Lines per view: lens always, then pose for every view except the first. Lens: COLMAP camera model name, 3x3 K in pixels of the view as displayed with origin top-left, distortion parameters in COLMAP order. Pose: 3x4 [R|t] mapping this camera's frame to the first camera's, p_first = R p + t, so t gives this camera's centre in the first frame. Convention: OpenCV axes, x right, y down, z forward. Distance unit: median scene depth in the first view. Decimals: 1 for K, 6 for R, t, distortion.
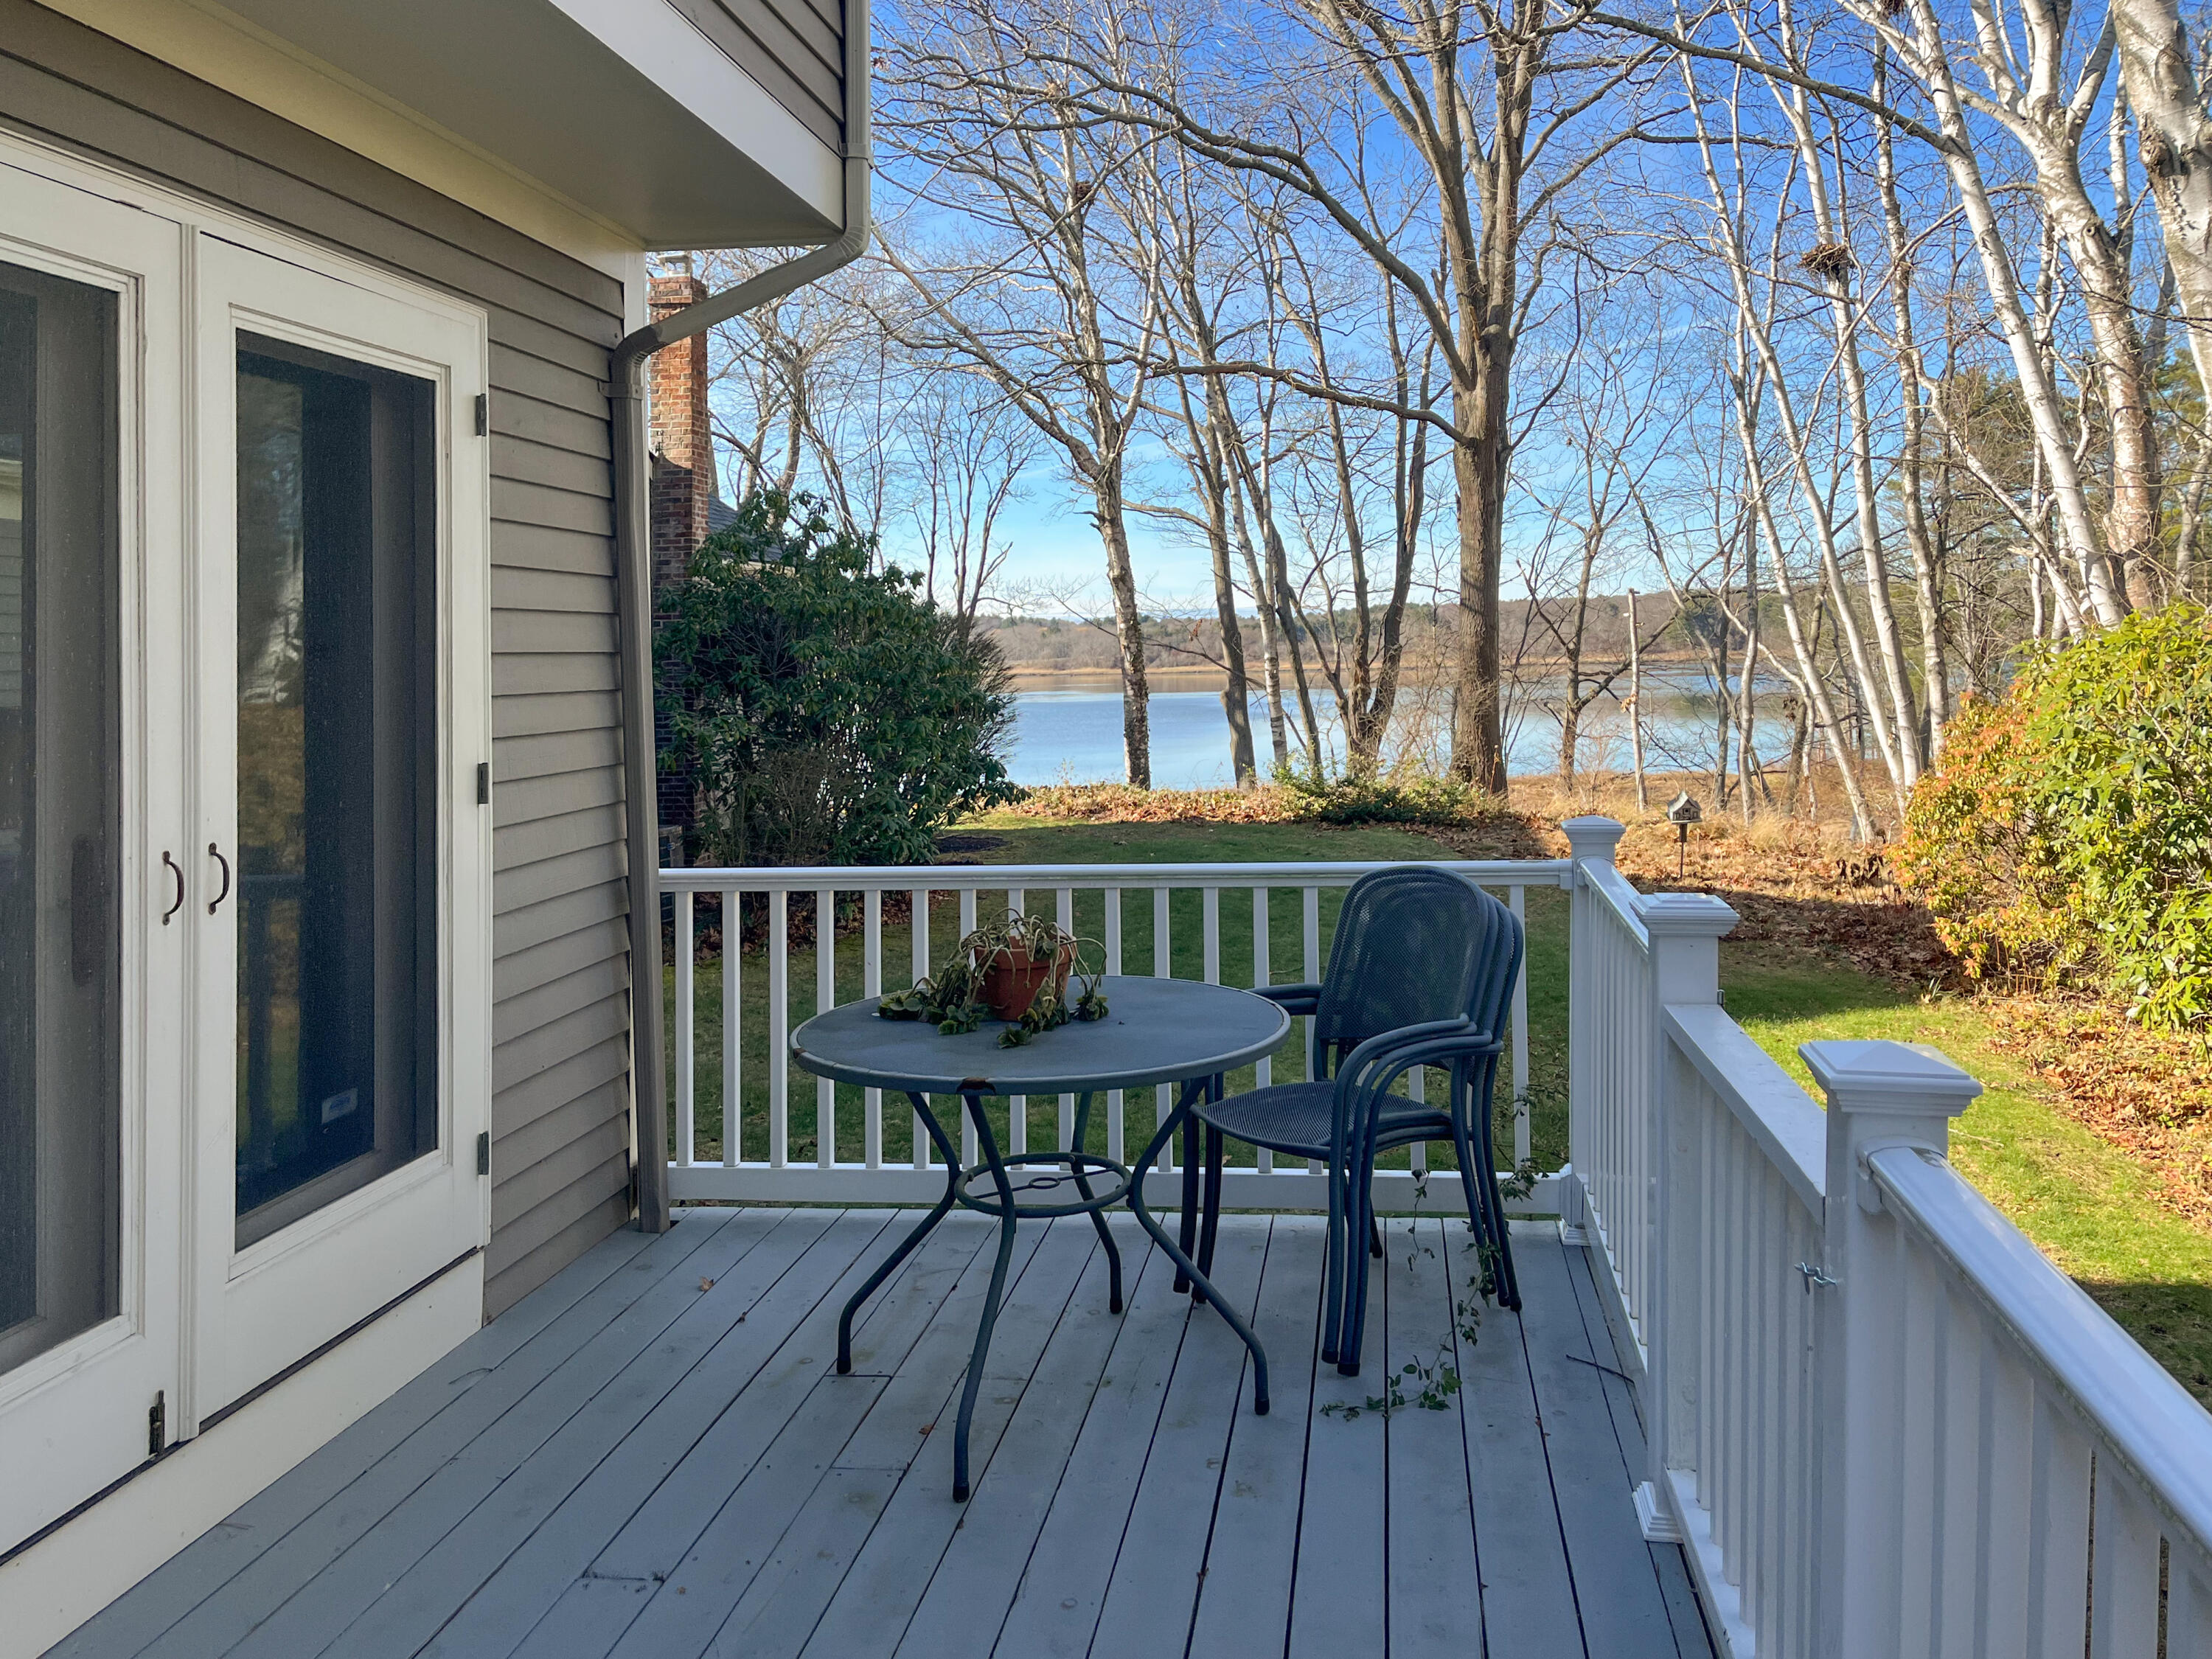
lens RADIAL K [[1671.7, 0, 1011.2], [0, 1671.7, 777.8], [0, 0, 1]] dist [0.009161, 0.001285]
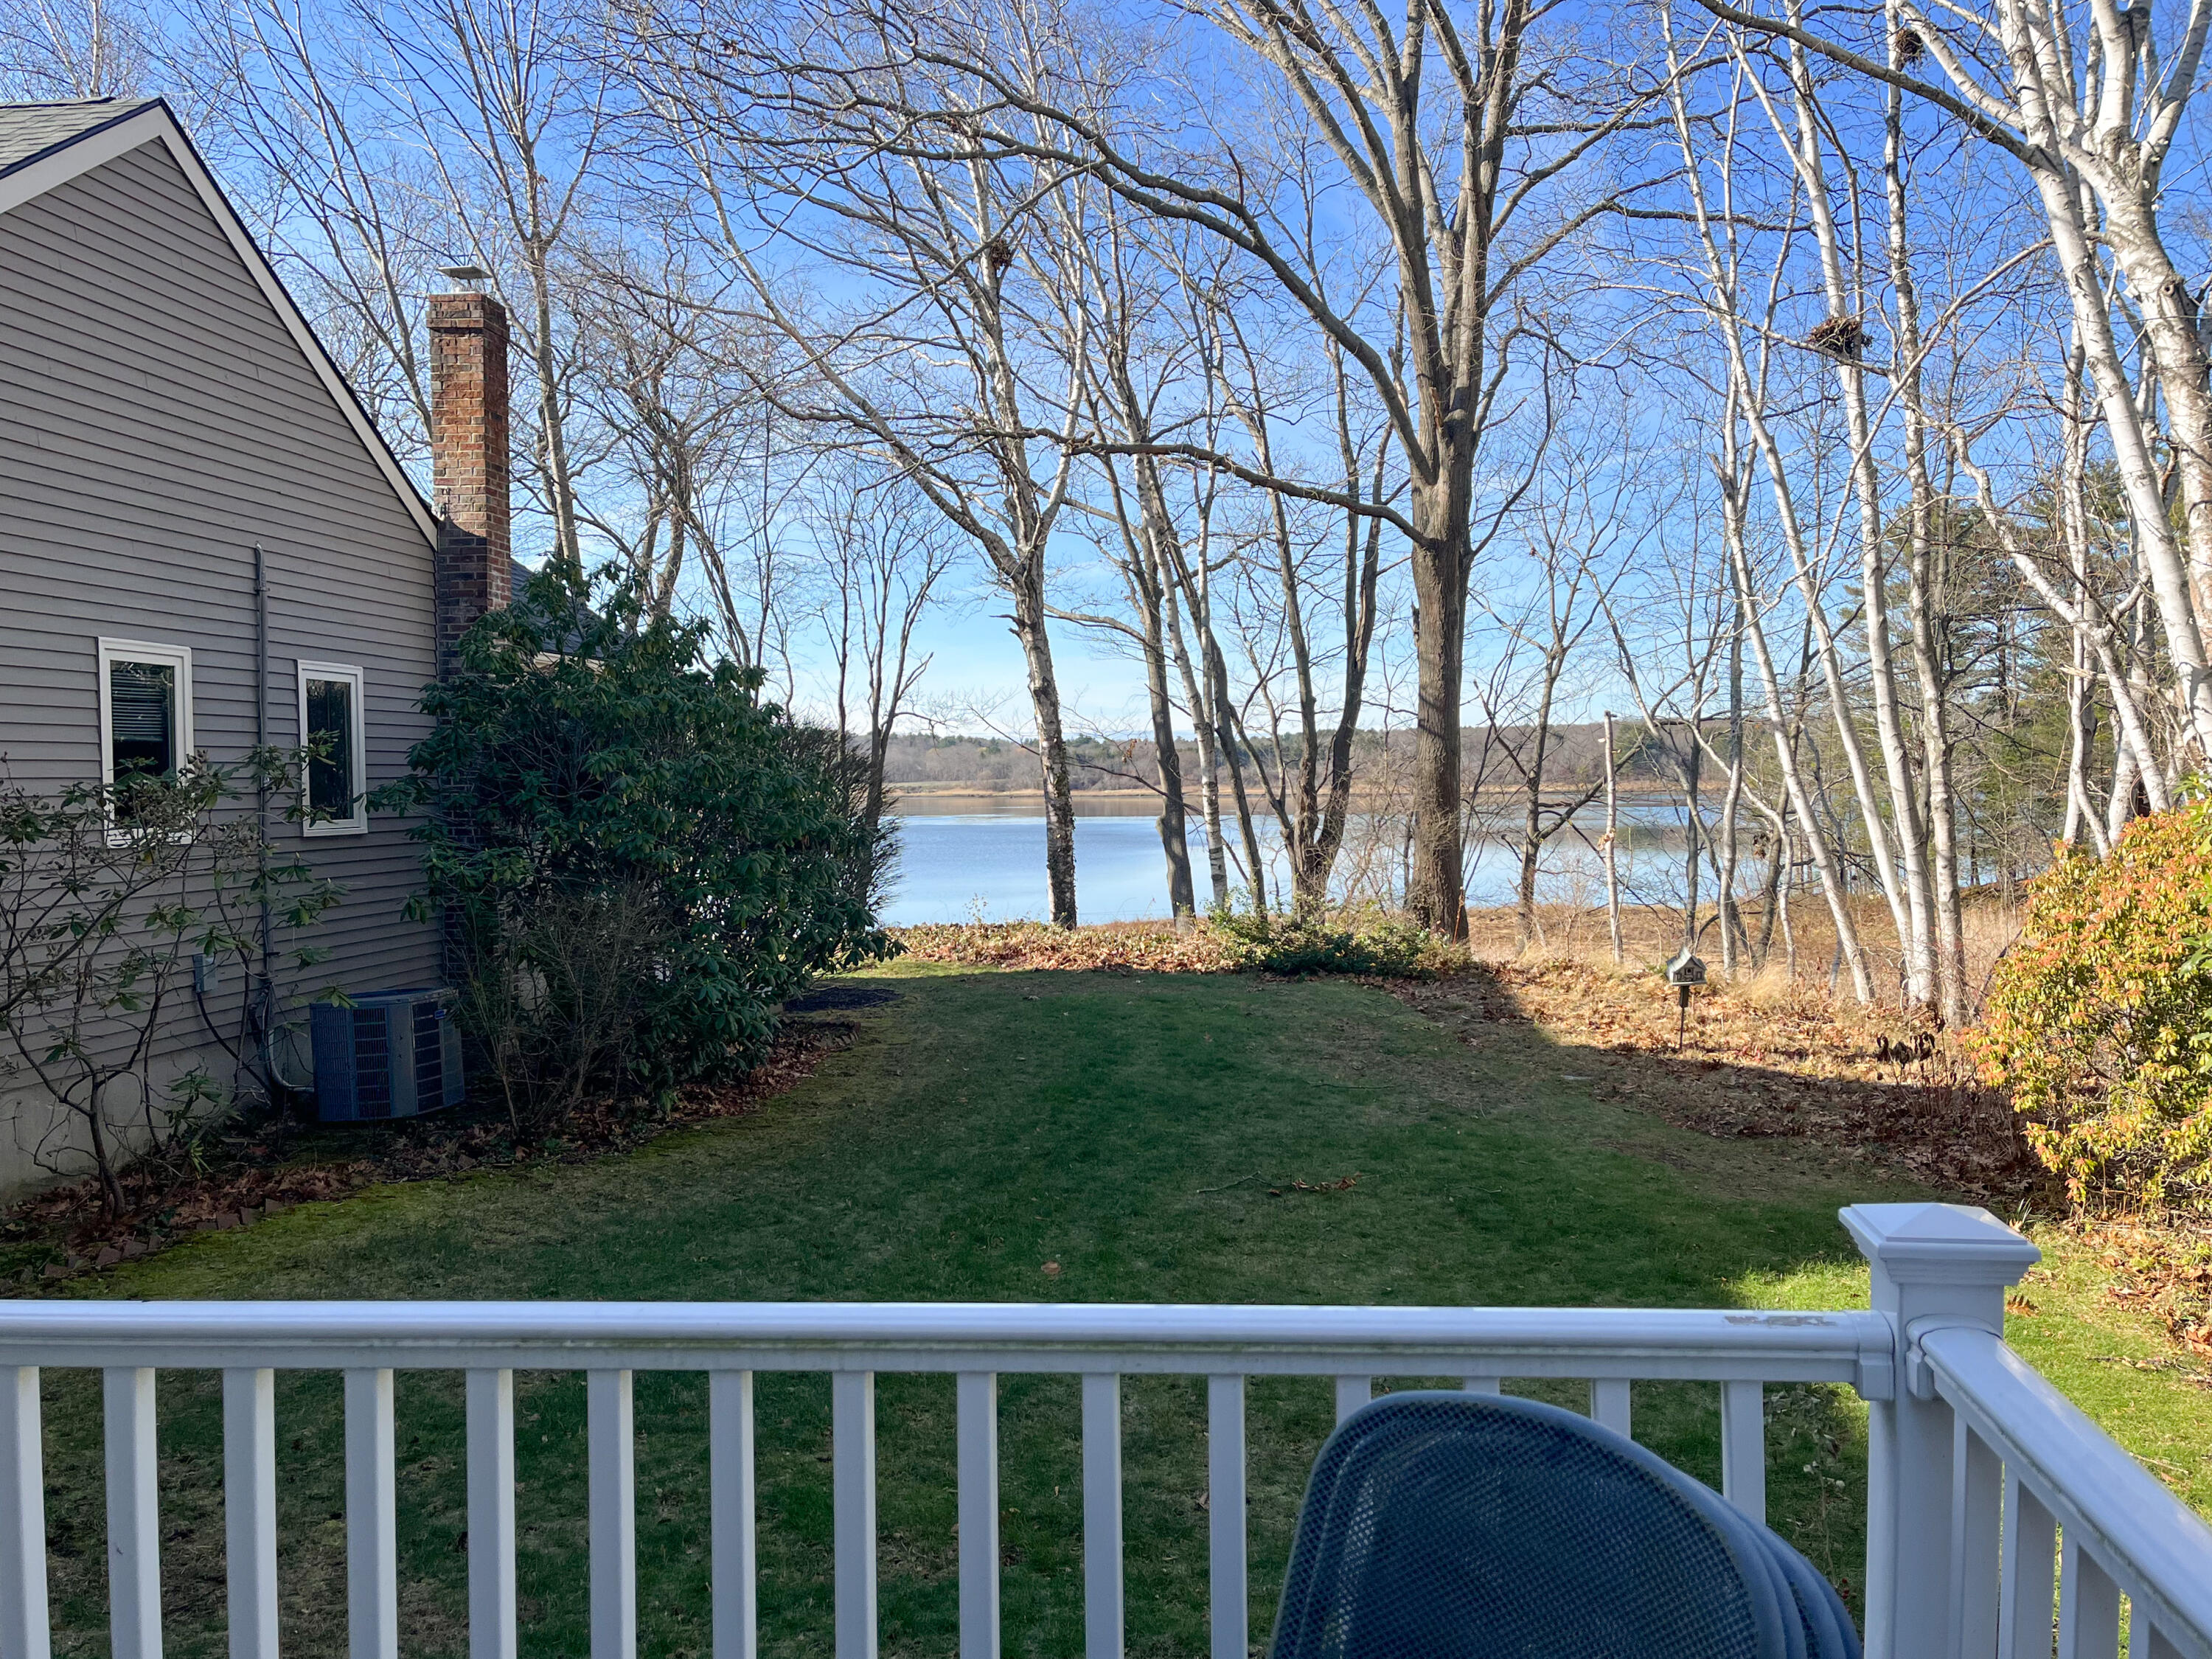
lens RADIAL K [[1683.8, 0, 1108.8], [0, 1683.8, 827.3], [0, 0, 1]] dist [-0.010920, -0.002317]
pose [[0.995854, 0.011647, 0.090214, 0.028689], [-0.007741, 0.999022, -0.043526, -0.011281], [-0.090632, 0.042647, 0.994971, 0.151016]]
